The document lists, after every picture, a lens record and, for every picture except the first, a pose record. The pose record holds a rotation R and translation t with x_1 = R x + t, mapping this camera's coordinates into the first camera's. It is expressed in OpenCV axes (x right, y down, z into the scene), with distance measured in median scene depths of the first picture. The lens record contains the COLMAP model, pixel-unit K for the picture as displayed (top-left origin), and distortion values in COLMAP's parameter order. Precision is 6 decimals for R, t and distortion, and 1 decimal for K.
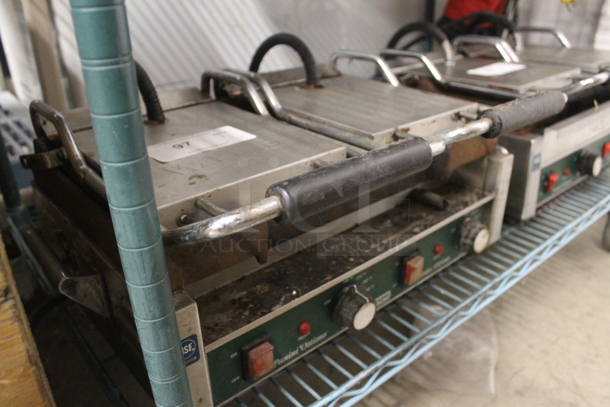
lens RADIAL K [[507.2, 0, 305.0], [0, 507.2, 203.5], [0, 0, 1]] dist [-0.178111, 0.149982]
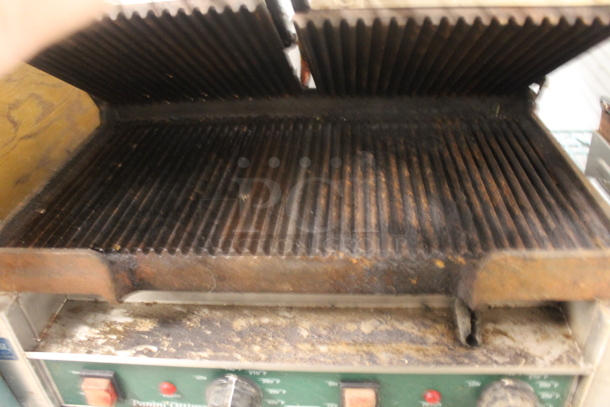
lens RADIAL K [[507.2, 0, 305.0], [0, 507.2, 203.5], [0, 0, 1]] dist [-0.178111, 0.149982]
pose [[0.698843, 0.358100, -0.619179, 0.558097], [-0.268170, 0.933683, 0.237319, -0.307523], [0.663101, 0.000197, 0.748530, 0.496878]]
